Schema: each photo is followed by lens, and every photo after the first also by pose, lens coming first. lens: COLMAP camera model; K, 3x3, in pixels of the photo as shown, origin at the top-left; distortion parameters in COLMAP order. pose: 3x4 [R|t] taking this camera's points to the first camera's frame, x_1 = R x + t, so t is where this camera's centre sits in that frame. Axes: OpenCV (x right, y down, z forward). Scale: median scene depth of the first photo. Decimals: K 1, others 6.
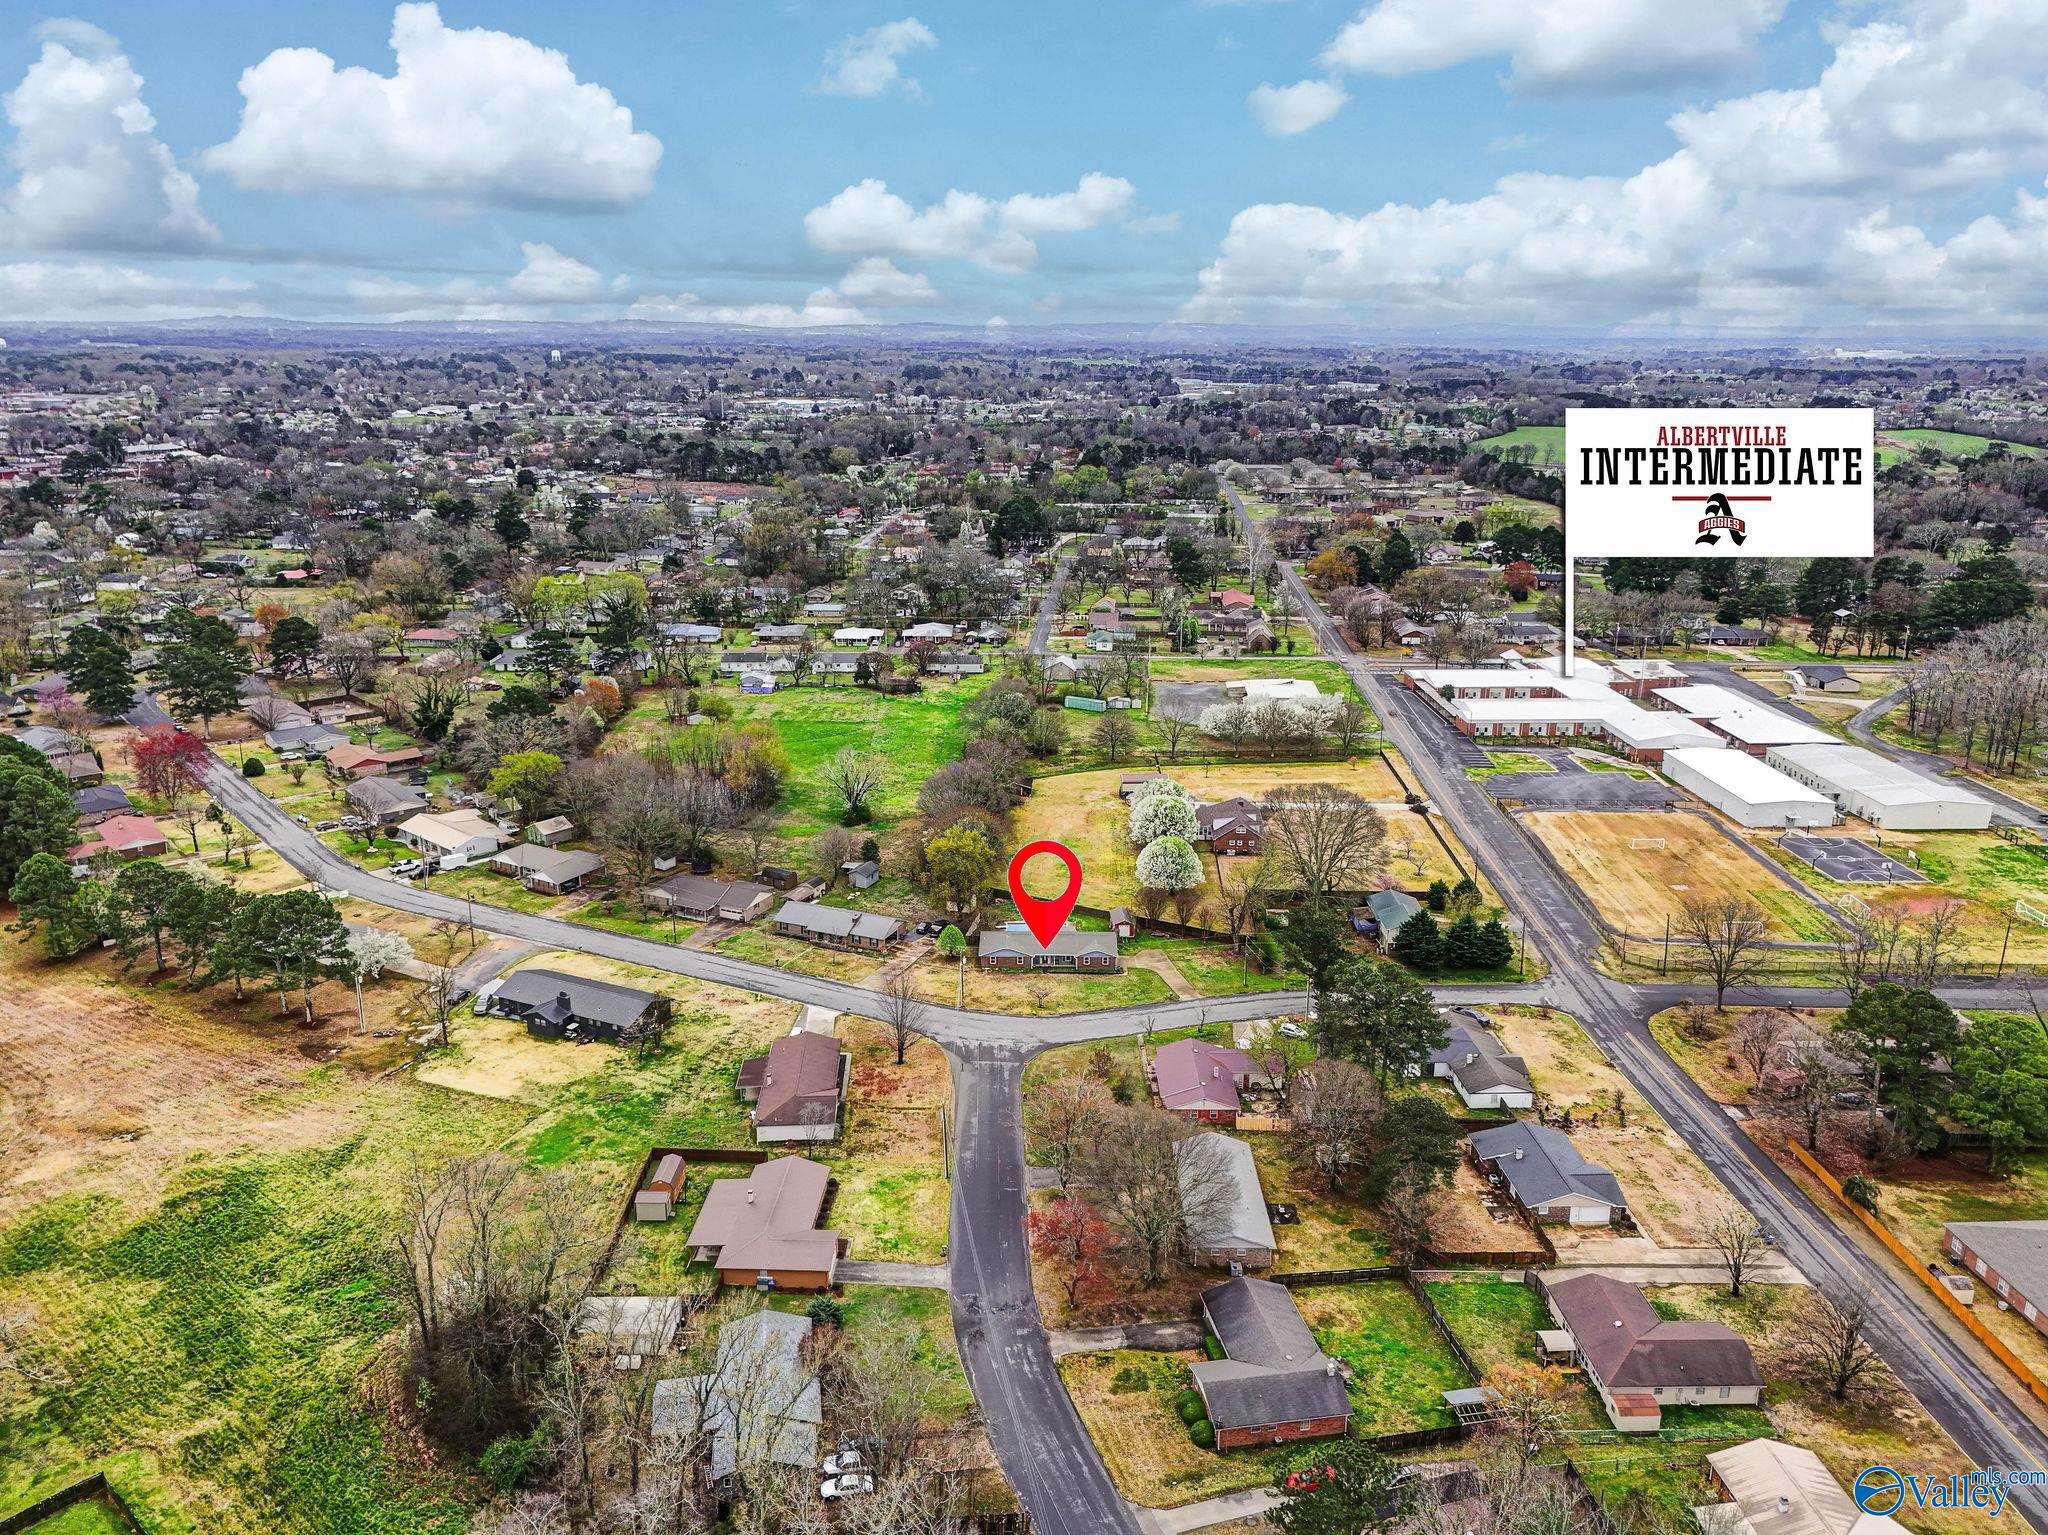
lens RADIAL K [[1454.7, 0, 1024.8], [0, 1454.7, 877.3], [0, 0, 1]] dist [0.071948, -0.079824]
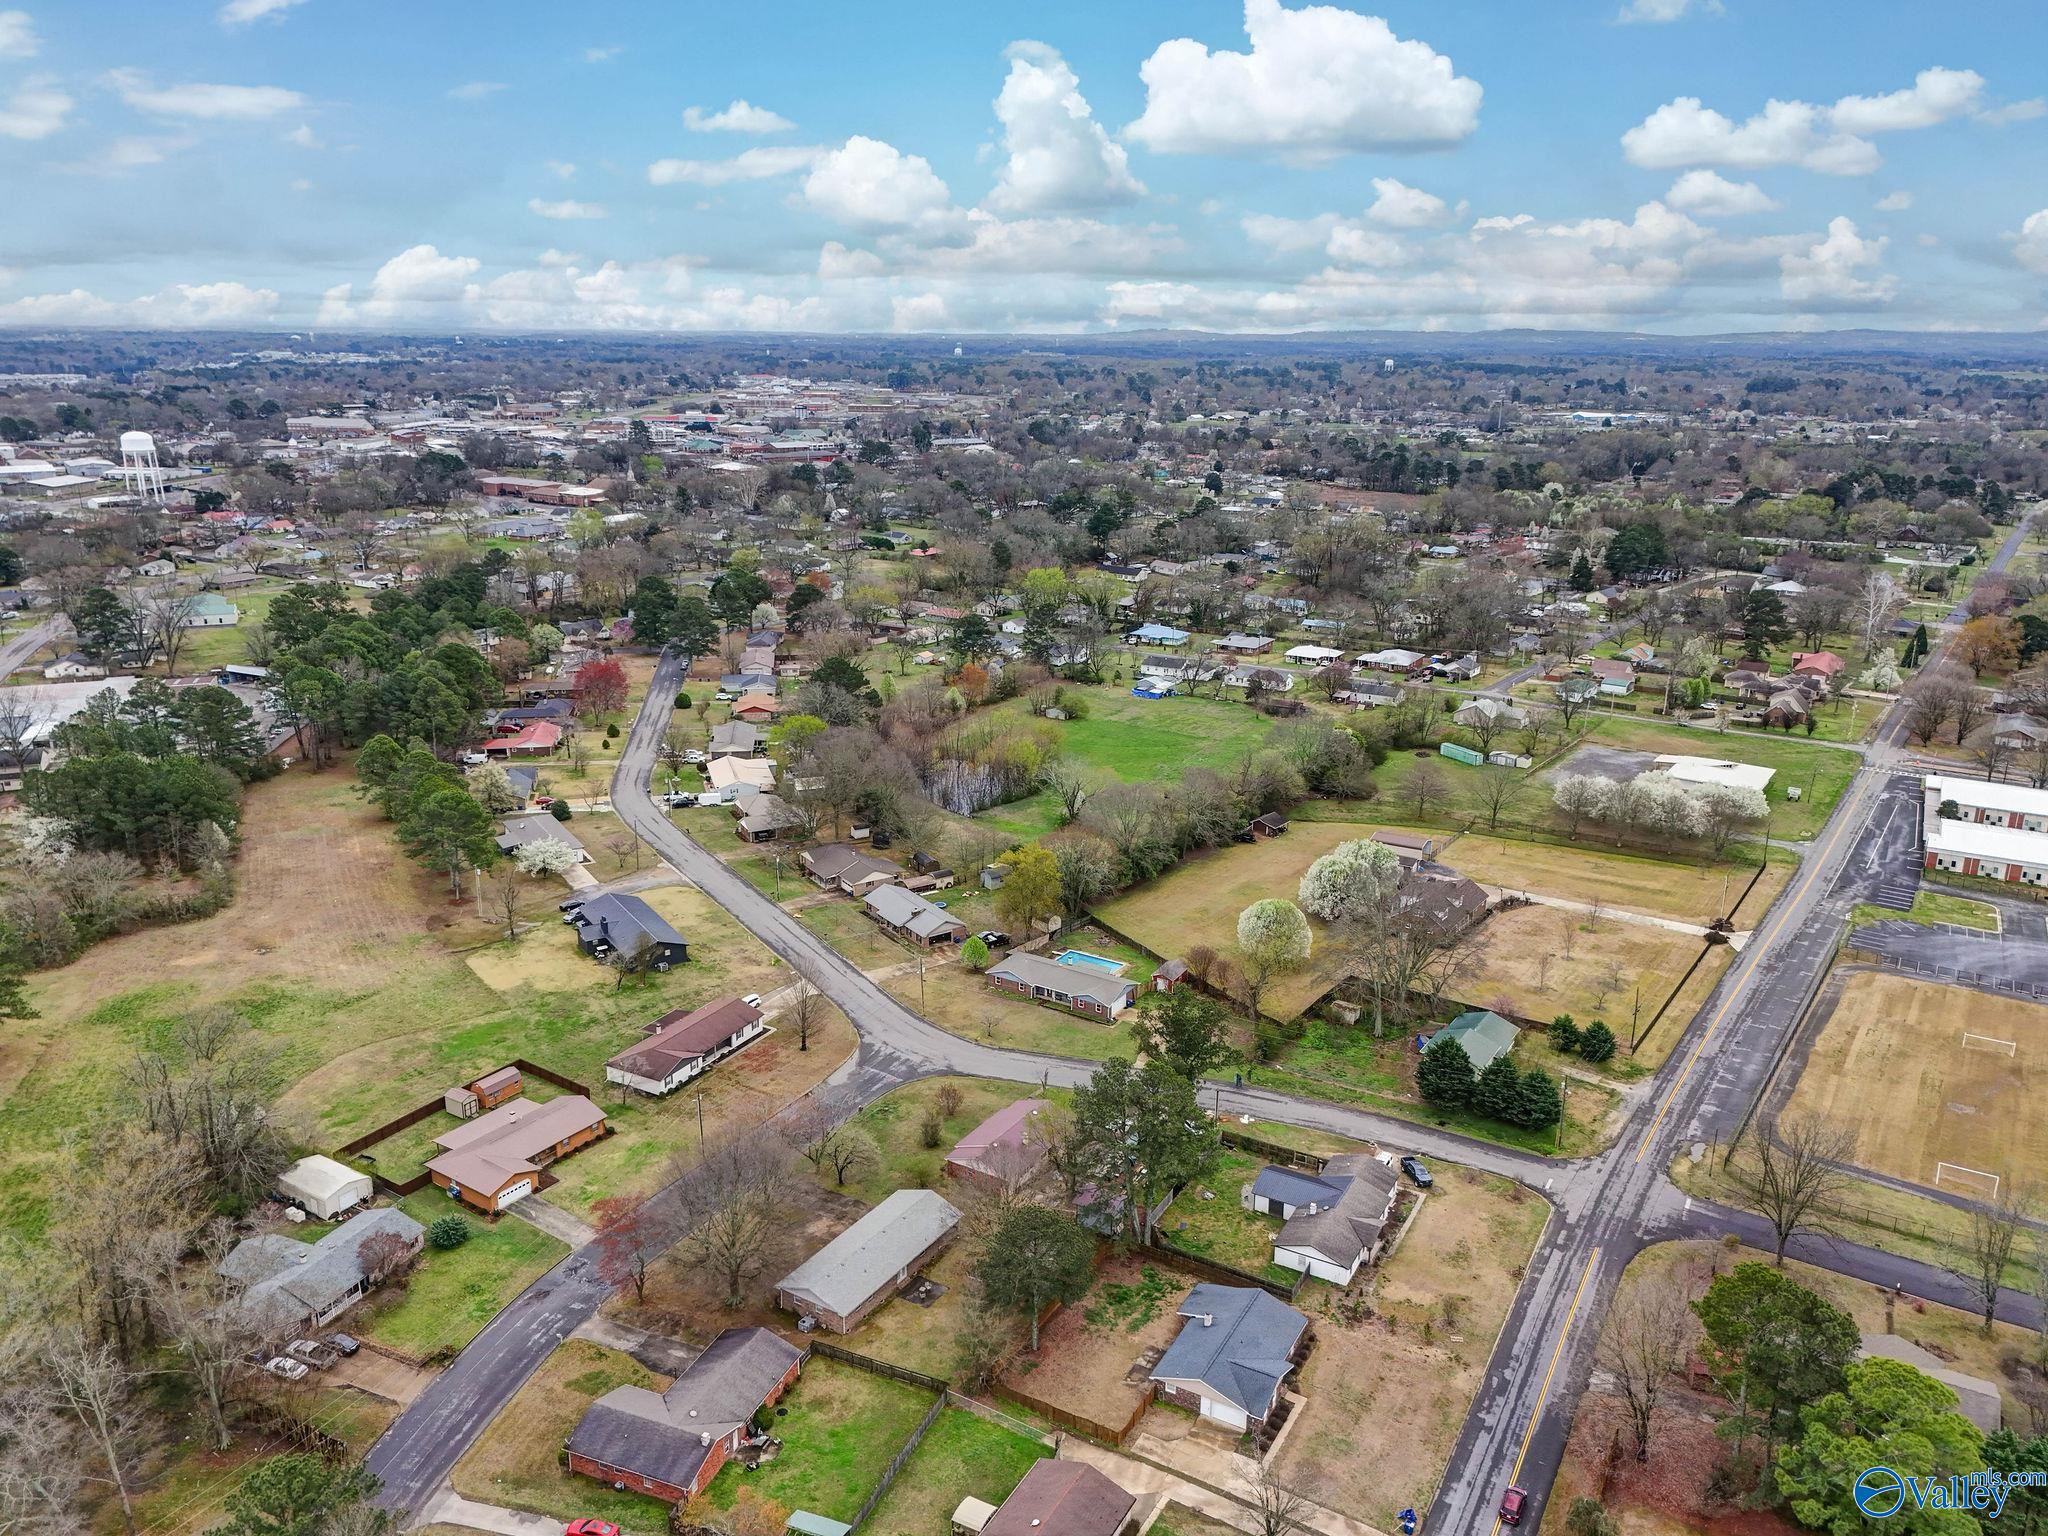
lens RADIAL K [[1477.6, 0, 1034.1], [0, 1477.6, 827.2], [0, 0, 1]] dist [0.078293, -0.082695]
pose [[0.851470, 0.171994, -0.495396, 0.398978], [-0.191923, 0.981350, 0.010838, -0.049809], [0.488021, 0.085850, 0.868599, 0.120356]]
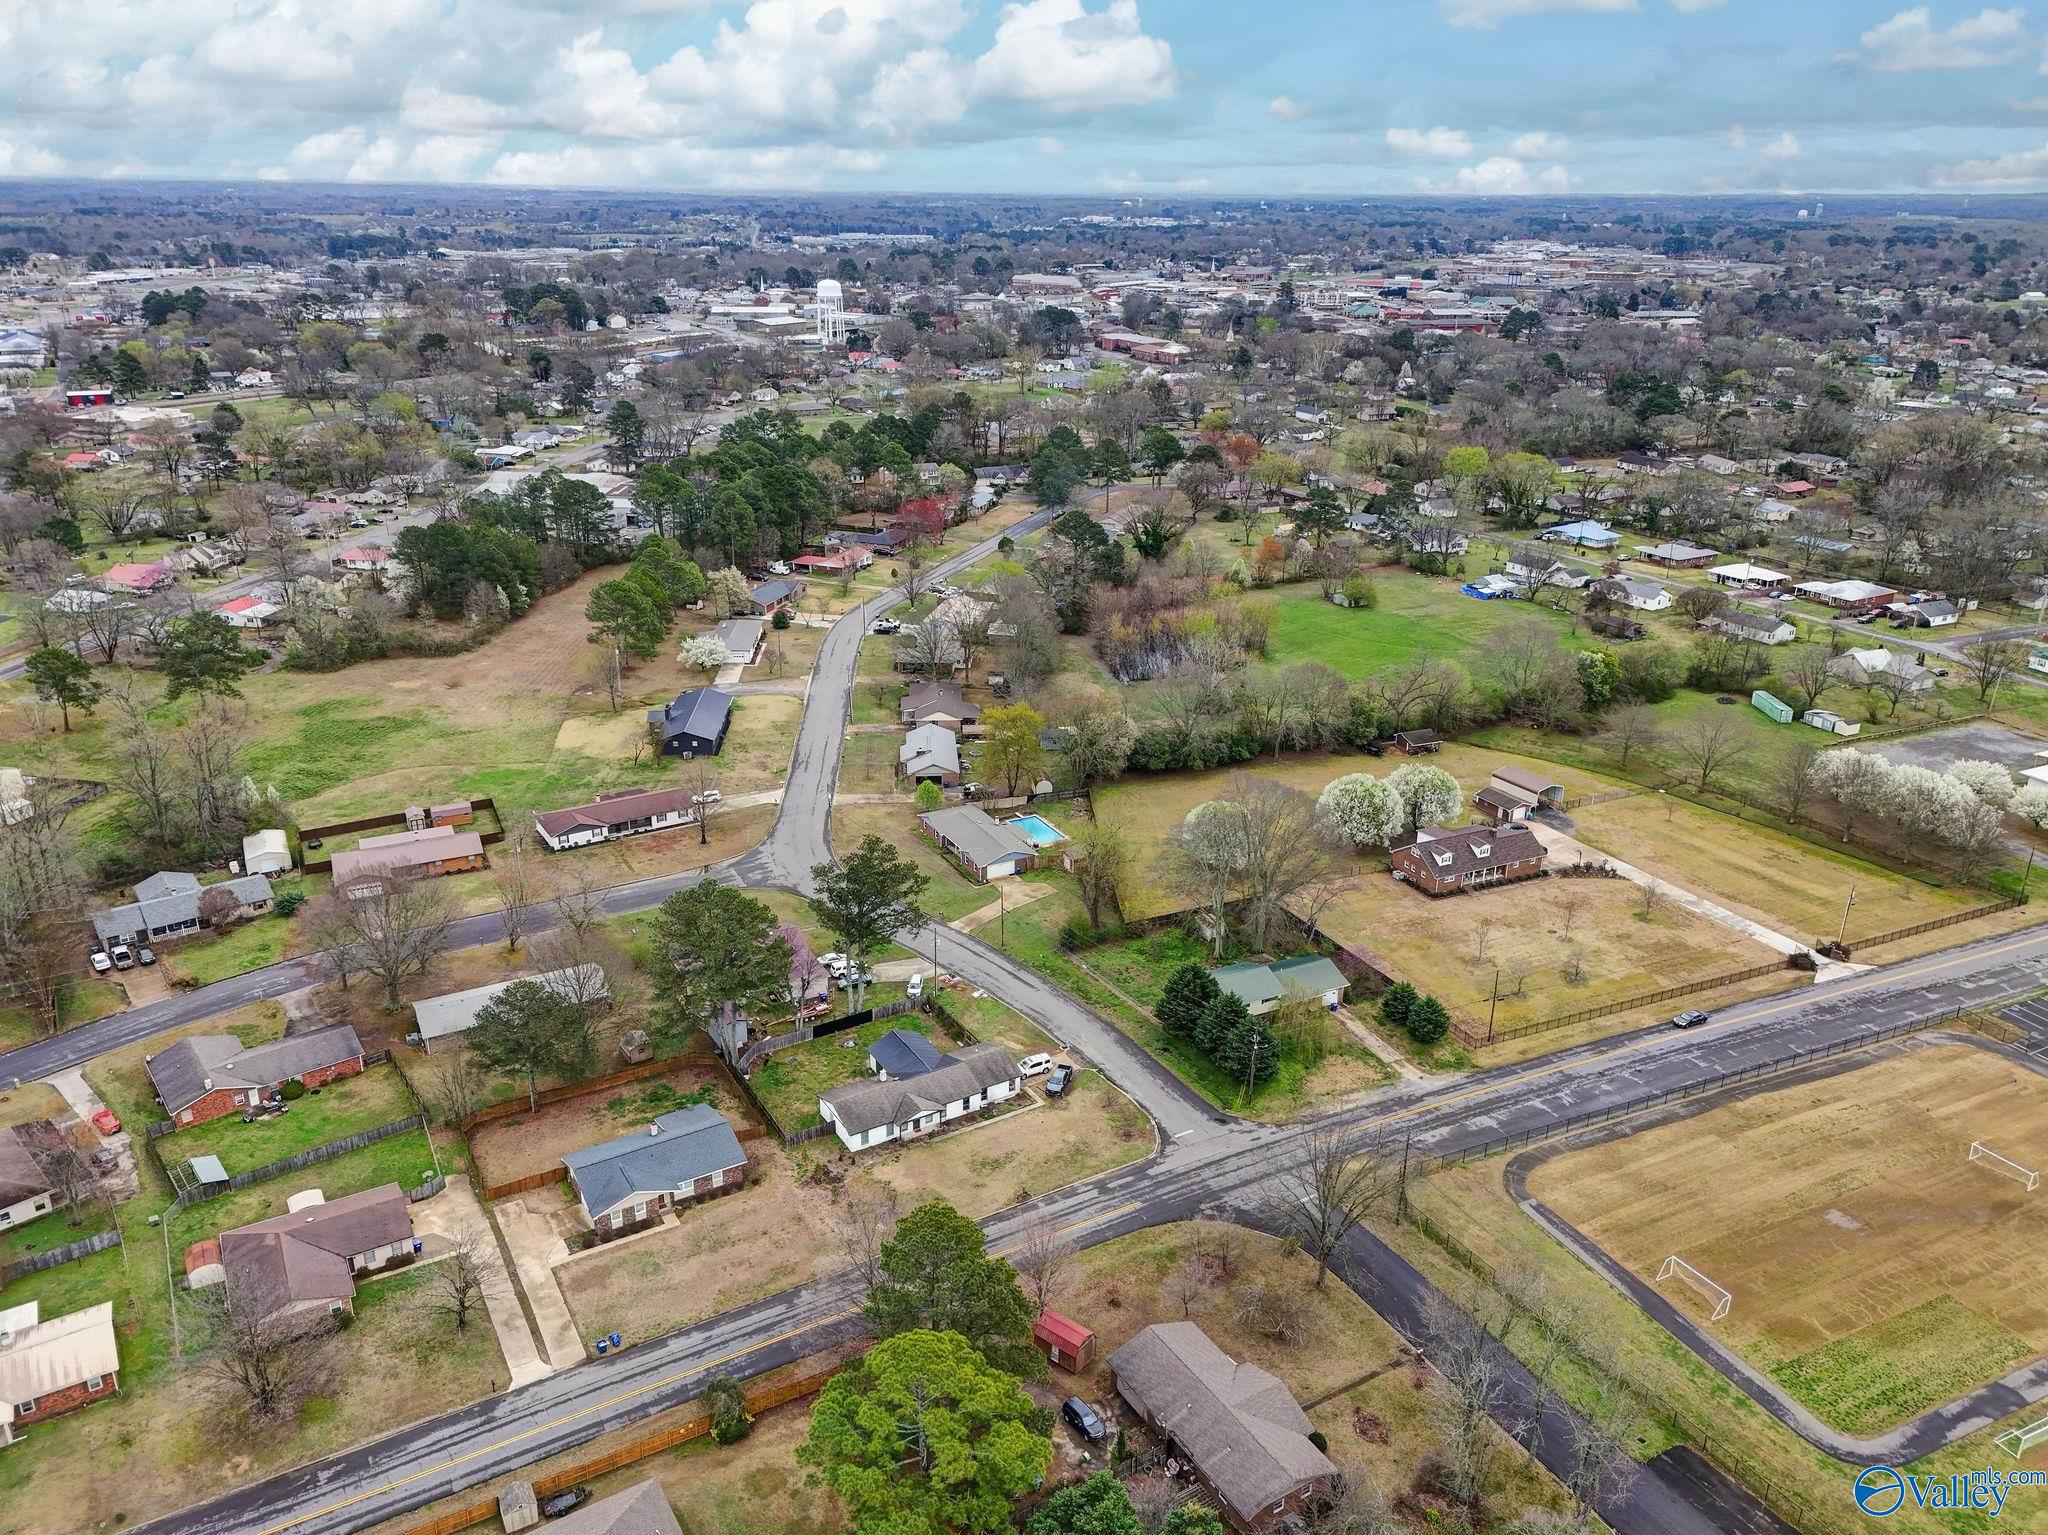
lens RADIAL K [[1477.6, 0, 1034.1], [0, 1477.6, 826.7], [0, 0, 1]] dist [0.078293, -0.082695]
pose [[0.482267, 0.349055, -0.803480, 0.694537], [-0.318338, 0.924316, 0.210476, -0.149227], [0.816137, 0.154273, 0.556885, 0.423953]]
